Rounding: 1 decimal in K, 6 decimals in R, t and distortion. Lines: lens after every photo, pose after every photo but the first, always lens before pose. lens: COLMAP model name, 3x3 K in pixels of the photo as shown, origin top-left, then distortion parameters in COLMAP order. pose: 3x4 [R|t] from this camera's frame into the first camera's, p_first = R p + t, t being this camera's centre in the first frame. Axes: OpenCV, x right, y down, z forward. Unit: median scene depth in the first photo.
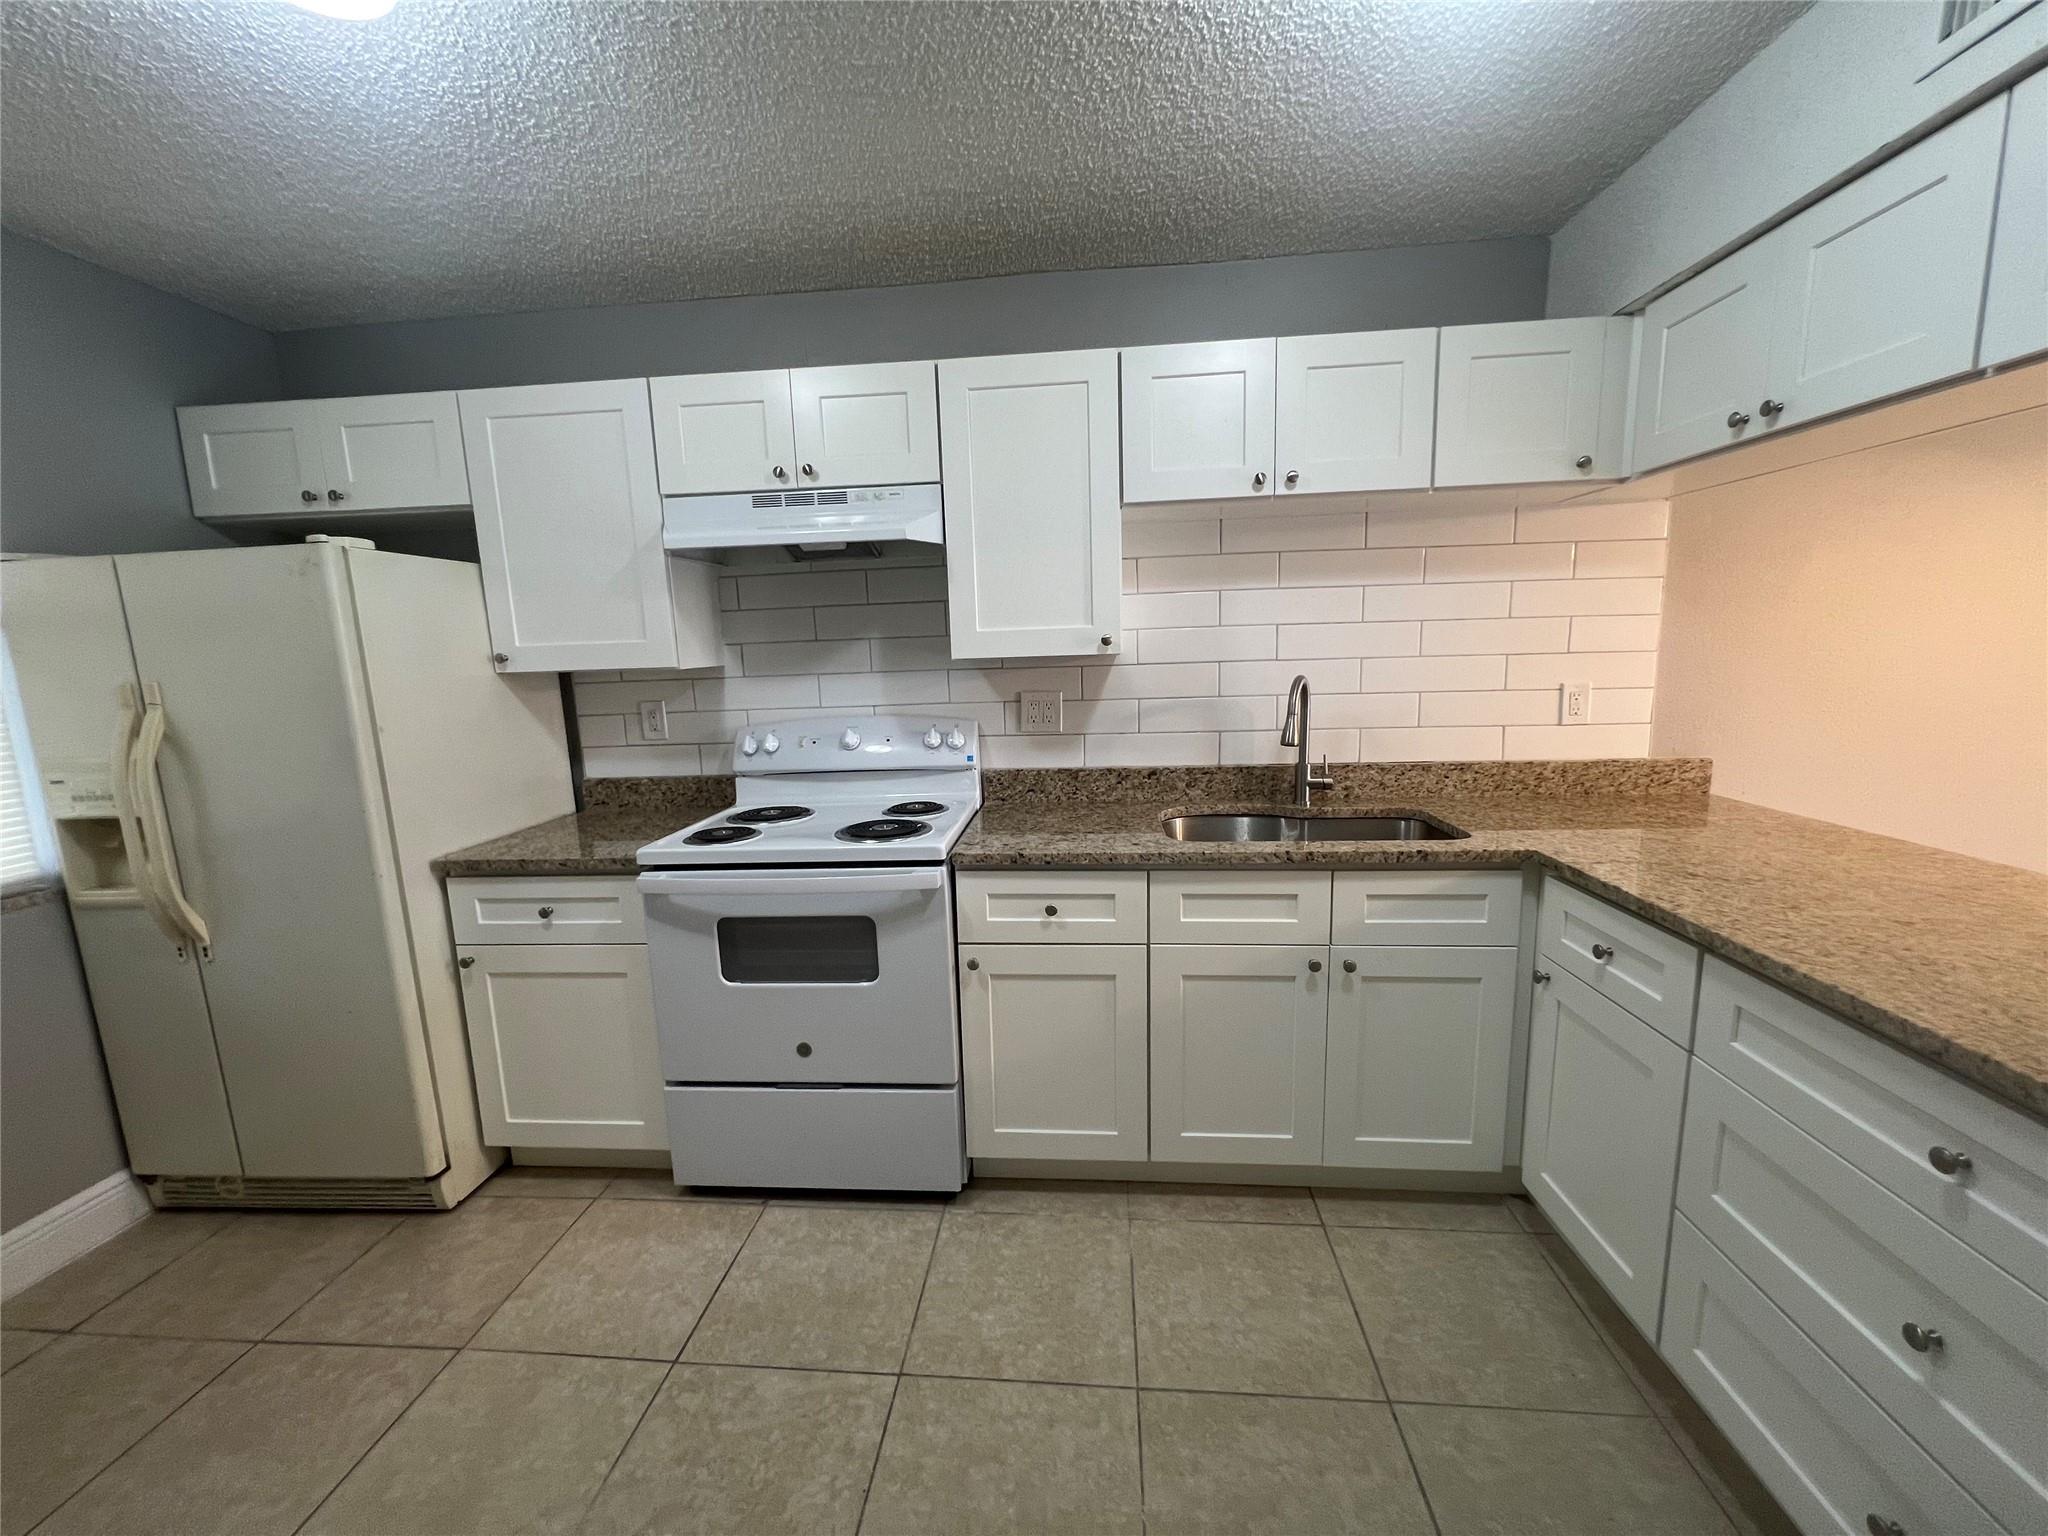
lens RADIAL K [[816.0, 0, 1021.0], [0, 816.0, 771.5], [0, 0, 1]] dist [-0.001210, 0.000158]
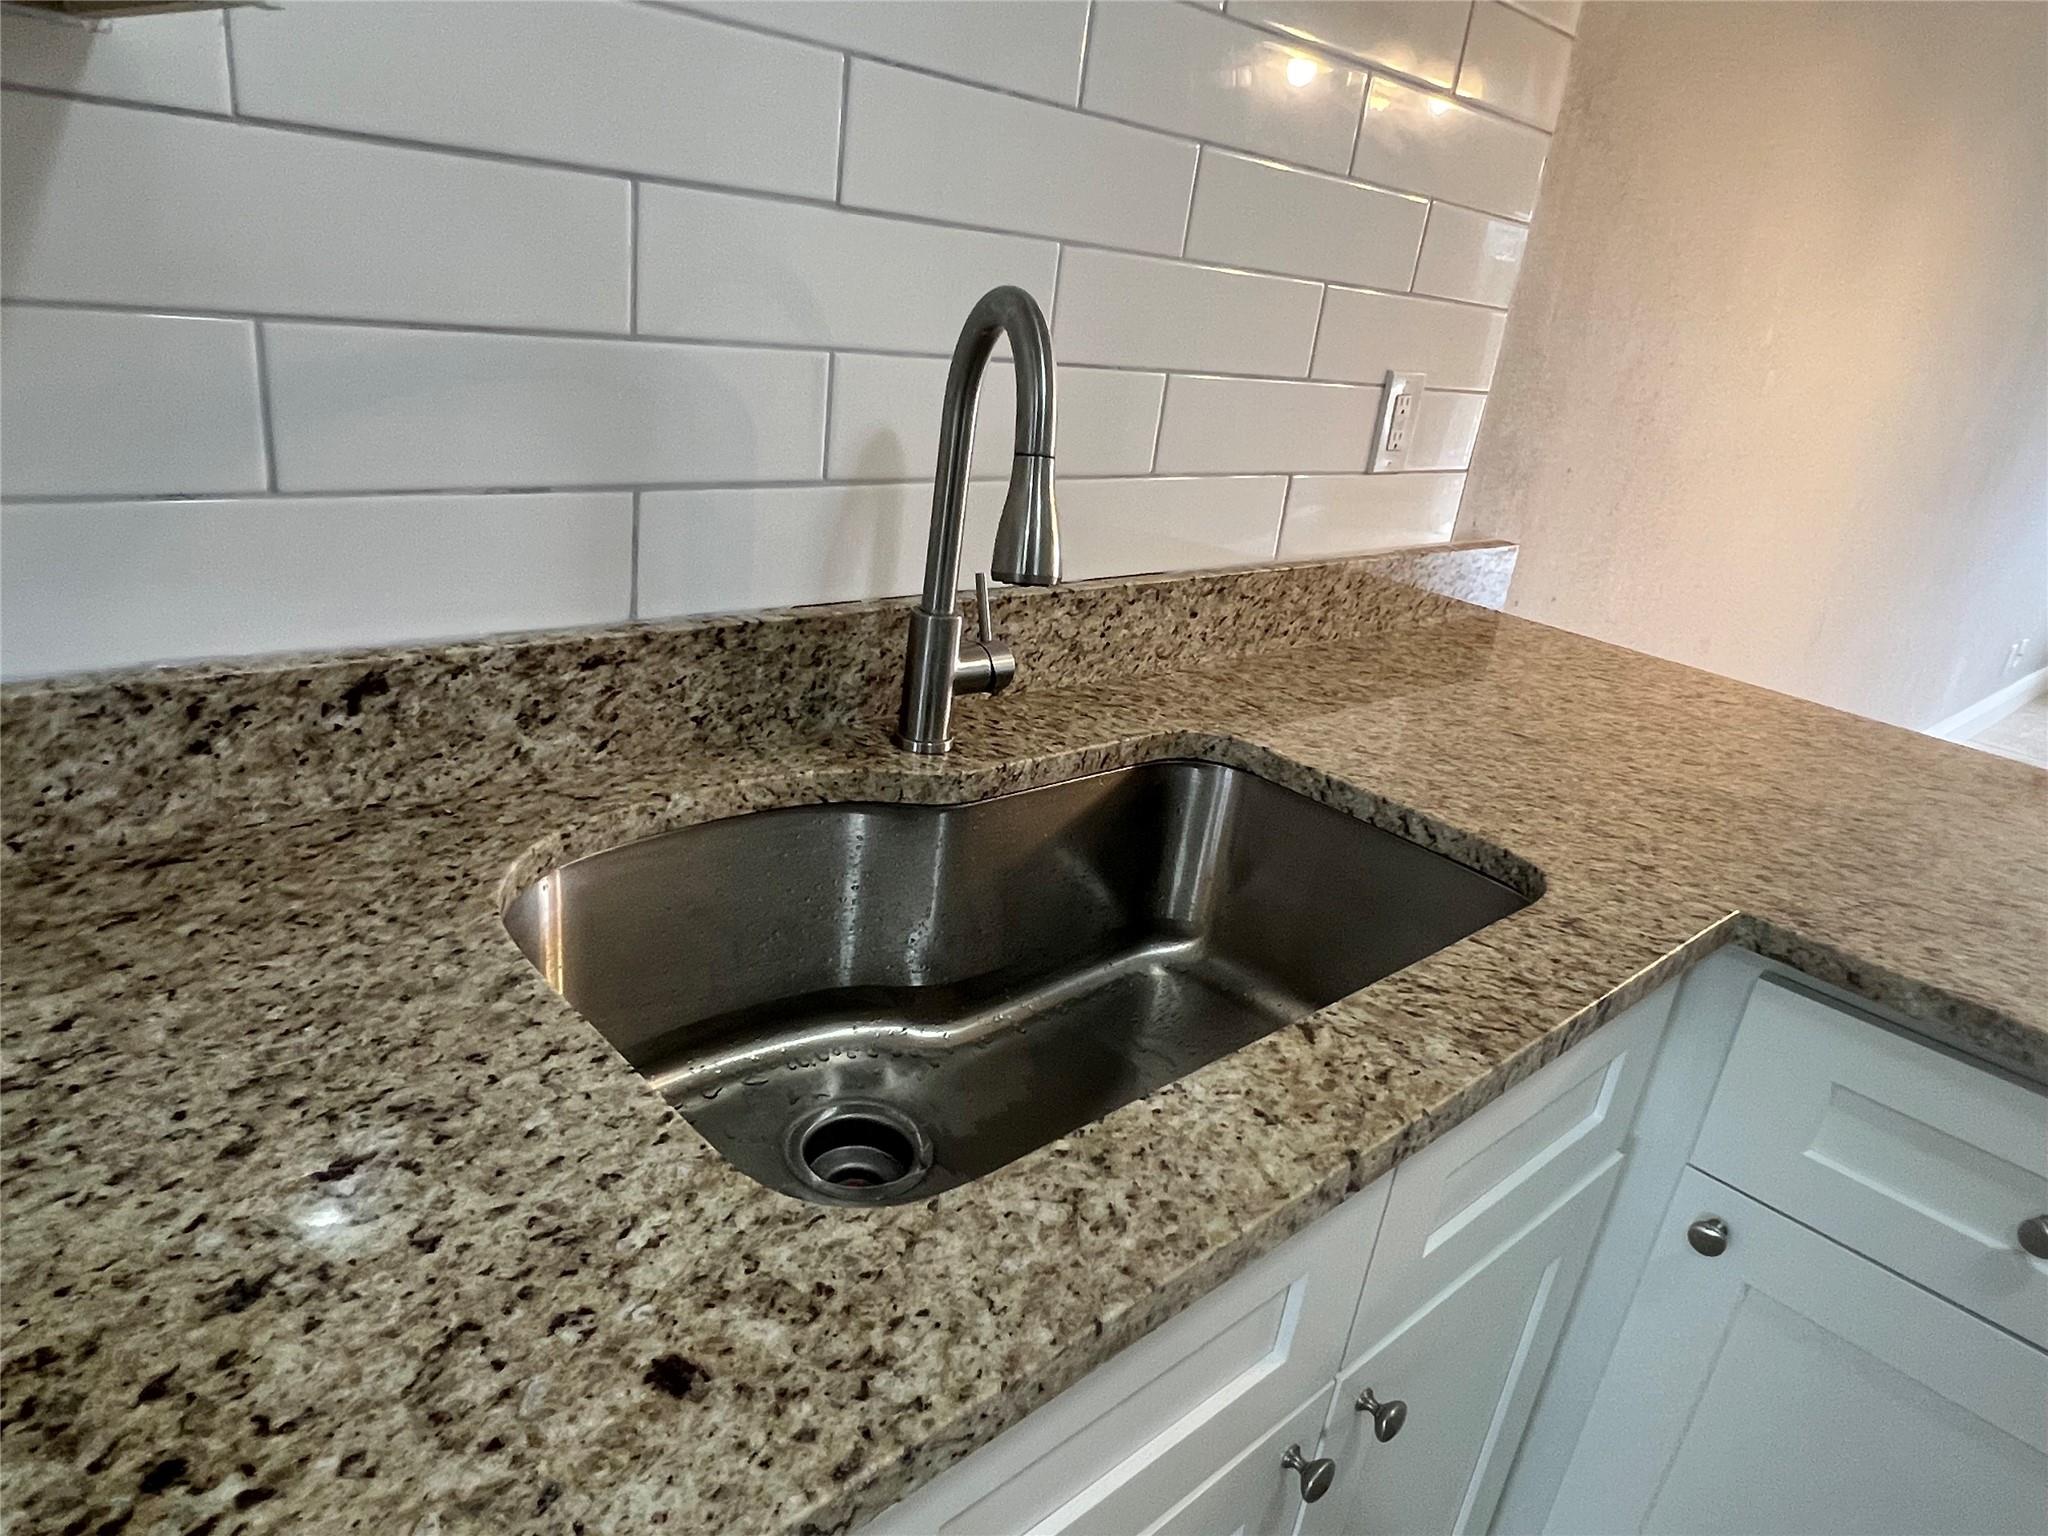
lens RADIAL K [[1306.9, 0, 1010.9], [0, 1306.9, 790.8], [0, 0, 1]] dist [-0.003339, 0.000091]
pose [[0.667007, -0.174628, 0.724298, 0.020585], [-0.027529, 0.965704, 0.258183, -0.068622], [-0.744543, -0.192149, 0.639323, 0.683212]]
